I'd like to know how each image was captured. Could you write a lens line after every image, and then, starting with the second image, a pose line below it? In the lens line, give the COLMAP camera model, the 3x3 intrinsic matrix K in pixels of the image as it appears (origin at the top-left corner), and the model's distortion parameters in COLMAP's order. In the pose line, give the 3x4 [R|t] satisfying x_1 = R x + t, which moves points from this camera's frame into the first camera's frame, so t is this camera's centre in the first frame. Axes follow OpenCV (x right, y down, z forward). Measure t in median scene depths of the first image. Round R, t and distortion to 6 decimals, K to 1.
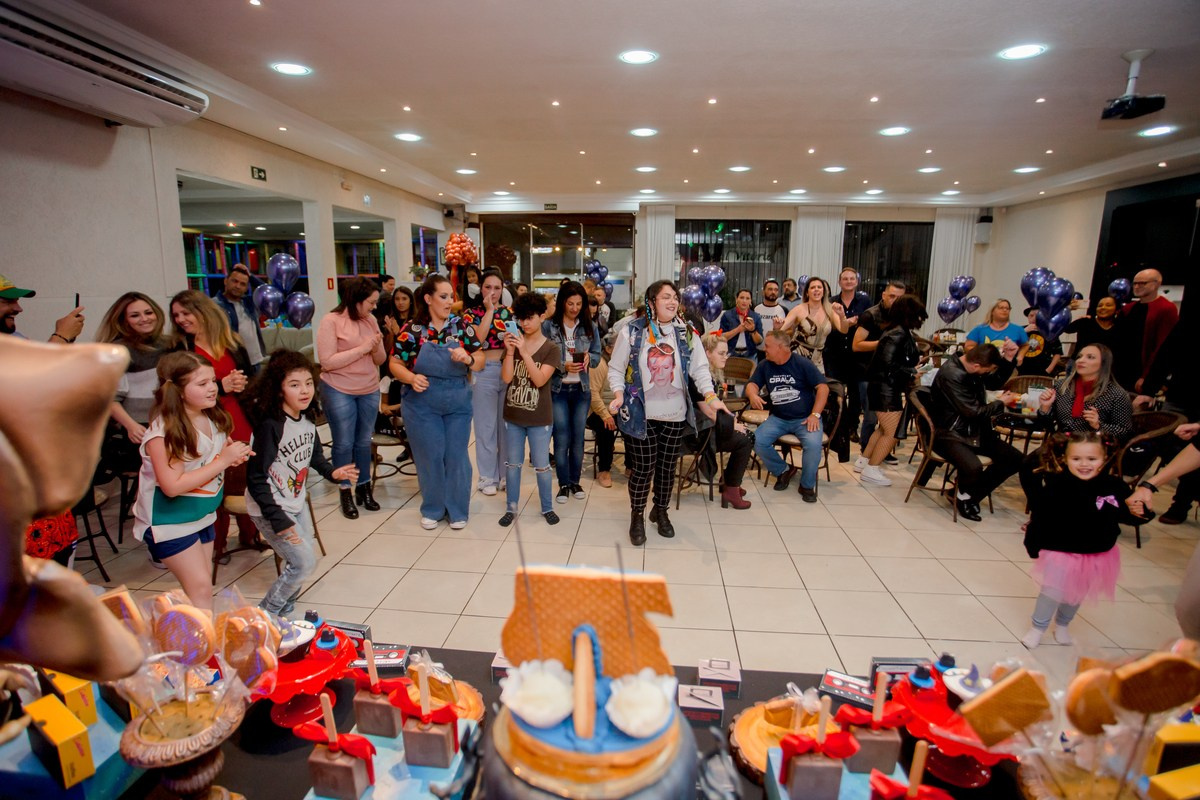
lens RADIAL K [[577.1, 0, 595.4], [0, 577.1, 391.8], [0, 0, 1]] dist [-0.071318, 0.033795]
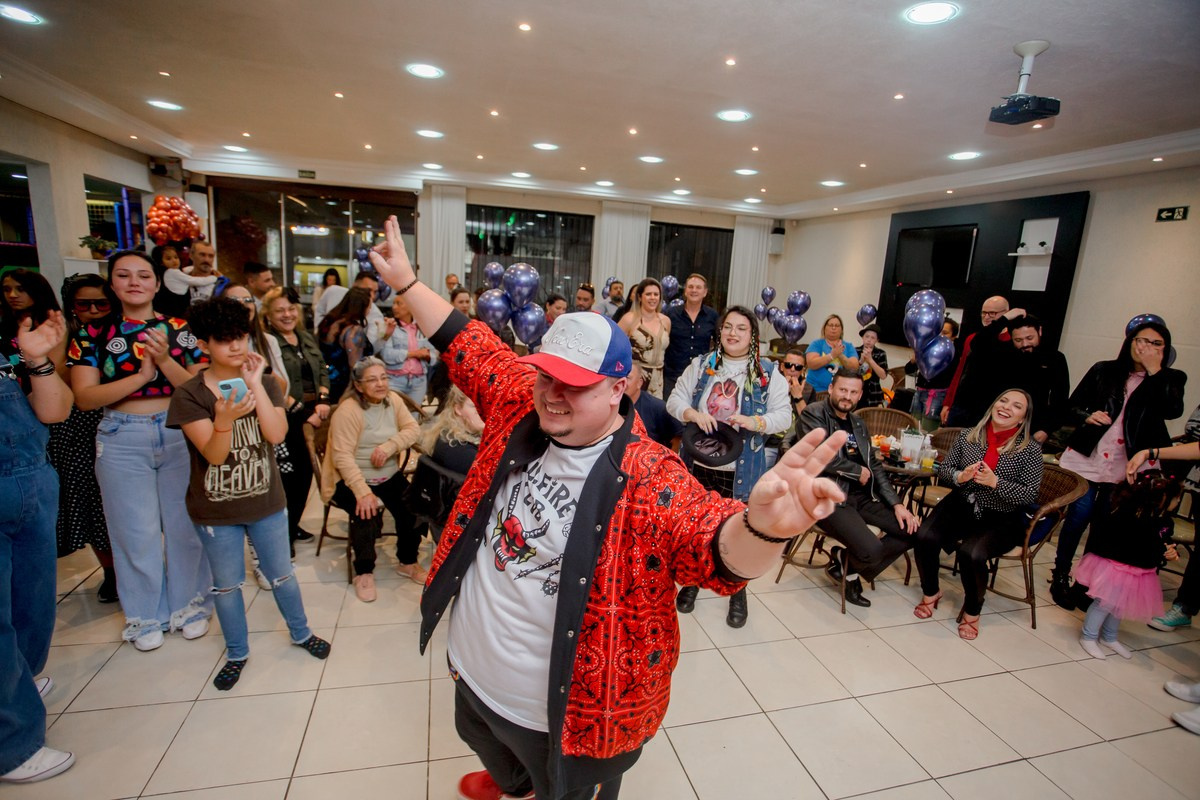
lens RADIAL K [[577.1, 0, 595.4], [0, 577.1, 391.8], [0, 0, 1]] dist [-0.071318, 0.033795]
pose [[0.935615, -0.014683, 0.352716, 0.016646], [0.010337, 0.999846, 0.014200, -0.033303], [-0.352870, -0.009640, 0.935623, 0.143460]]
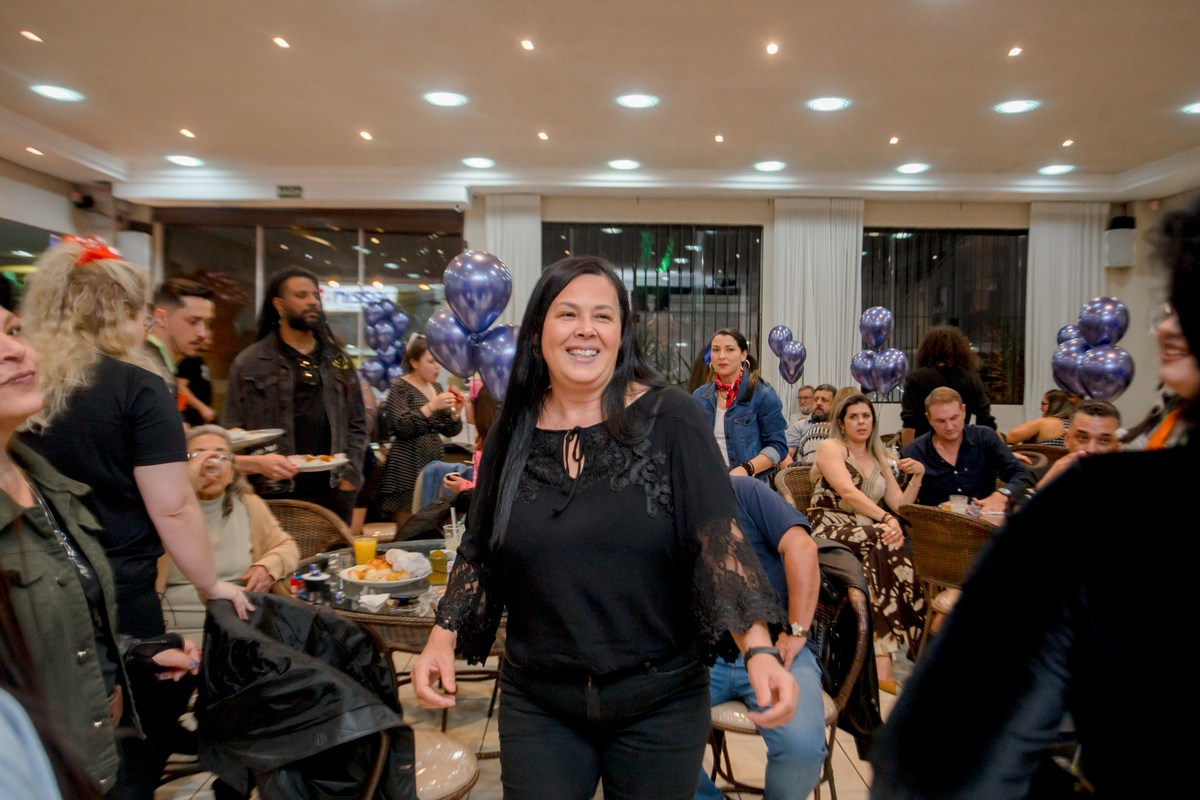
lens RADIAL K [[983.5, 0, 600.0], [0, 983.5, 400.0], [0, 0, 1]] dist [-0.001664, 0.013139]
pose [[0.992166, 0.000502, 0.124923, 0.088688], [0.018146, 0.988807, -0.148091, -0.013688], [-0.123599, 0.149198, 0.981052, 0.167977]]
